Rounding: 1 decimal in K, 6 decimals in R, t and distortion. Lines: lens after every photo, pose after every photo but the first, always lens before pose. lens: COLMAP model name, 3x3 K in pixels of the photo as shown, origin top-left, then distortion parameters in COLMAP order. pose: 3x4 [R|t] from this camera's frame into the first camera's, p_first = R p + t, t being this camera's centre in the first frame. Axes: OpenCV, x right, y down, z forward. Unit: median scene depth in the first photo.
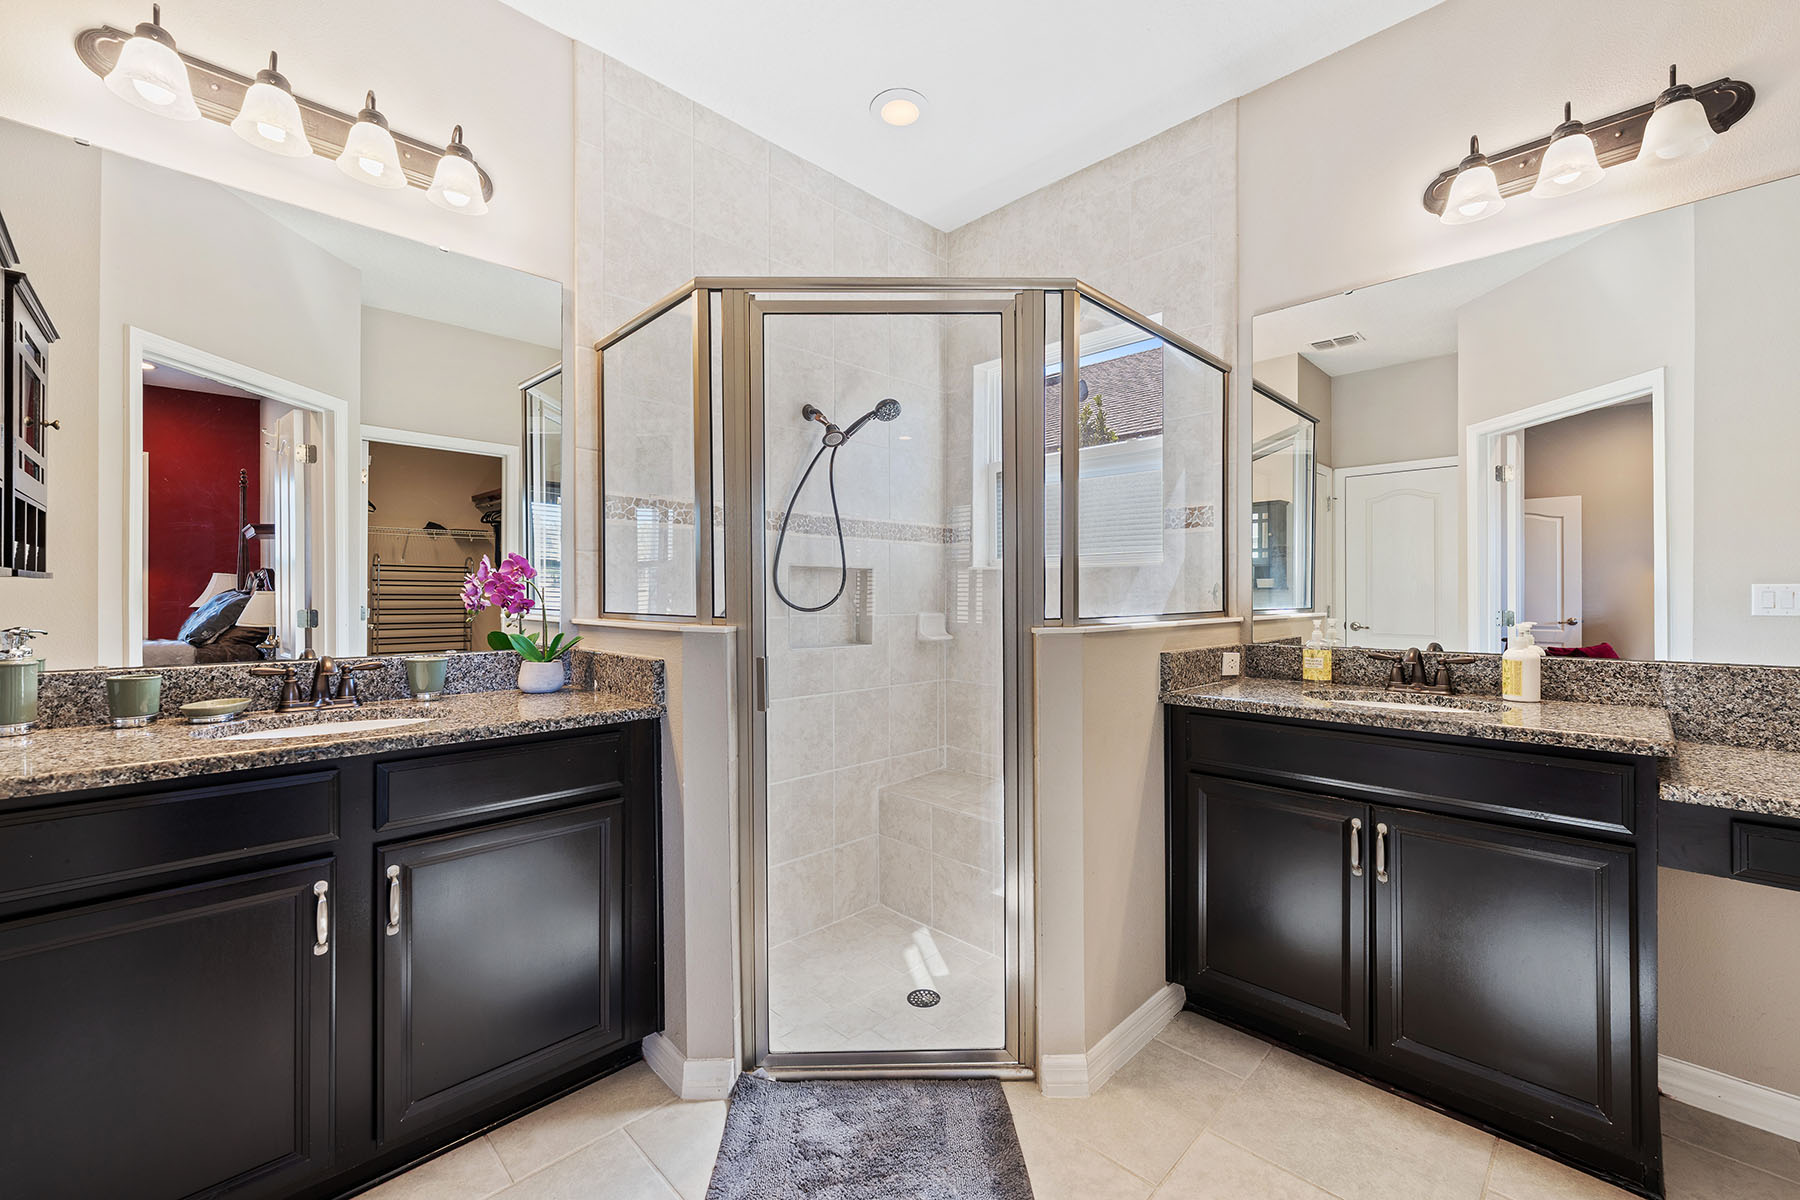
lens RADIAL K [[740.1, 0, 898.8], [0, 740.1, 596.0], [0, 0, 1]] dist [-0.000171, -0.000693]
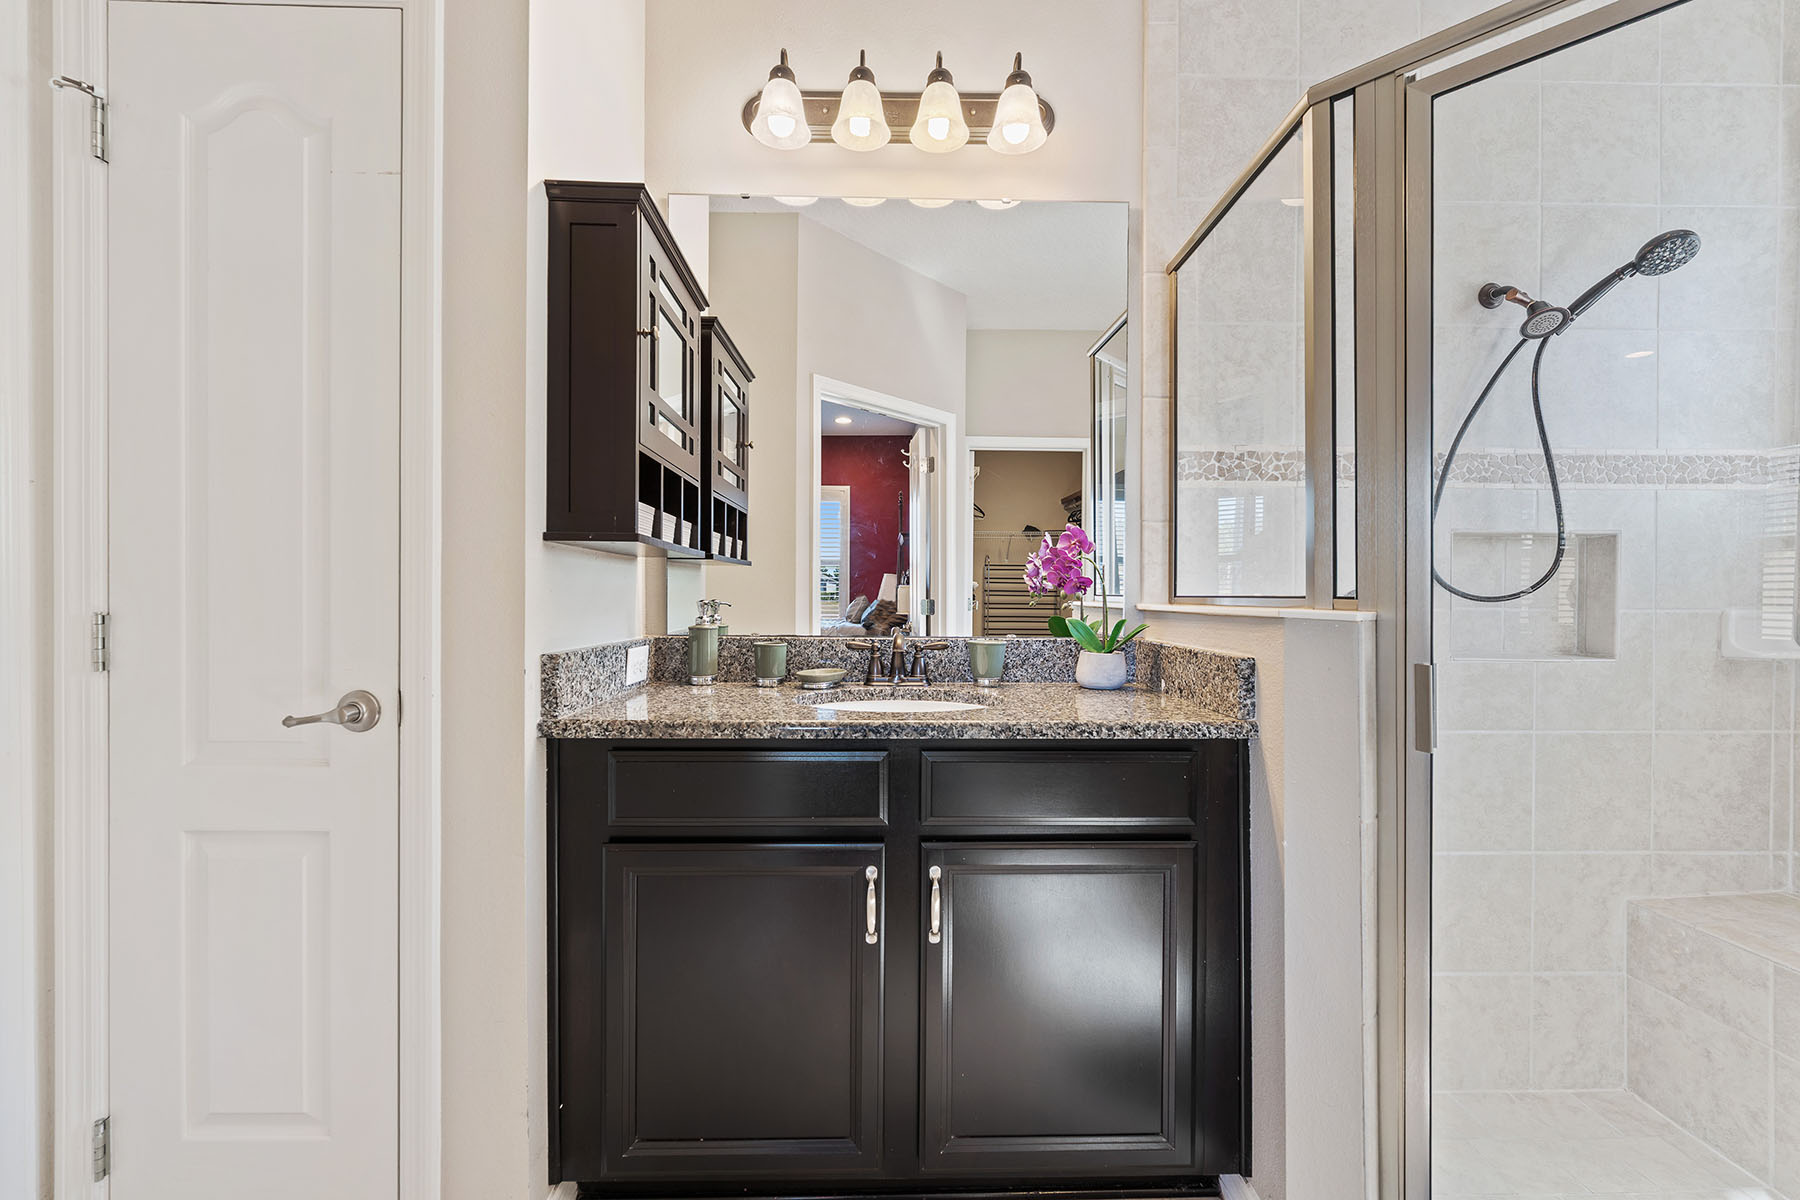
lens RADIAL K [[740.1, 0, 898.8], [0, 740.1, 596.0], [0, 0, 1]] dist [-0.000171, -0.000693]
pose [[0.731636, 0.004968, -0.681677, -0.076295], [-0.007482, 0.999972, -0.000742, 0.027018], [0.681654, 0.005644, 0.731653, 0.225929]]
